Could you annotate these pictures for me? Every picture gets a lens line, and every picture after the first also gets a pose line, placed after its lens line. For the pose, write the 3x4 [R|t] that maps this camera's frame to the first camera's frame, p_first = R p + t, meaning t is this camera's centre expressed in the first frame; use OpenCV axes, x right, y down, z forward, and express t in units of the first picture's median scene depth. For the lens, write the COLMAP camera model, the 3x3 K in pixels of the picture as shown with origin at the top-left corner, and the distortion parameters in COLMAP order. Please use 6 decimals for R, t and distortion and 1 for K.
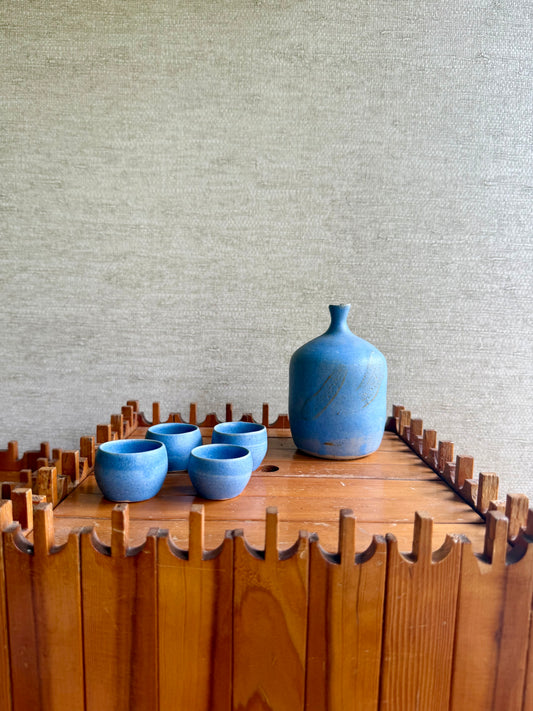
lens RADIAL K [[501.8, 0, 264.8], [0, 501.8, 359.5], [0, 0, 1]] dist [0.058709, -0.142959]
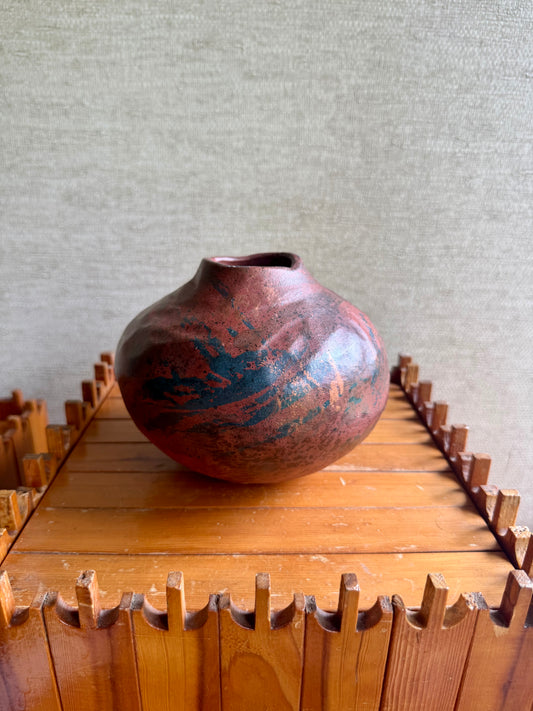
lens RADIAL K [[514.2, 0, 263.4], [0, 514.2, 354.8], [0, 0, 1]] dist [-0.069768, 0.036213]
pose [[0.999924, -0.009064, 0.008411, 0.005206], [0.006578, 0.965888, 0.258877, -0.128240], [-0.010471, -0.258802, 0.965874, 0.117903]]
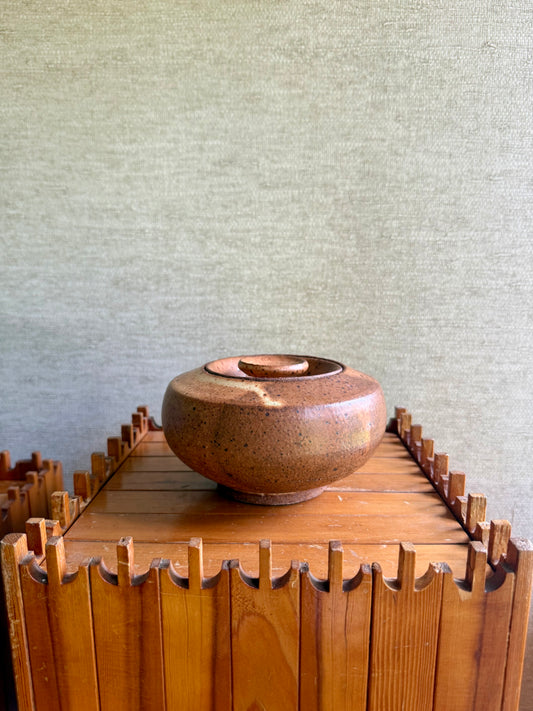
lens RADIAL K [[503.6, 0, 266.6], [0, 503.6, 359.1], [0, 0, 1]] dist [0.022597, -0.076254]
pose [[0.999339, -0.016203, -0.032529, 0.025847], [0.018363, 0.997568, 0.067239, -0.071789], [0.031361, -0.067792, 0.997206, -0.018587]]
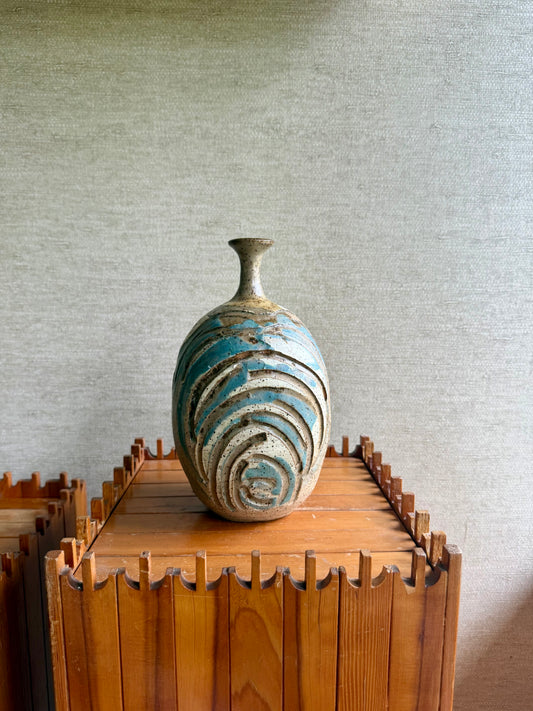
lens RADIAL K [[501.8, 0, 264.8], [0, 501.8, 359.5], [0, 0, 1]] dist [0.058709, -0.142959]
pose [[0.999569, -0.022994, 0.018271, 0.011377], [0.022372, 0.999188, 0.033504, -0.119955], [-0.019027, -0.033081, 0.999272, -0.156890]]
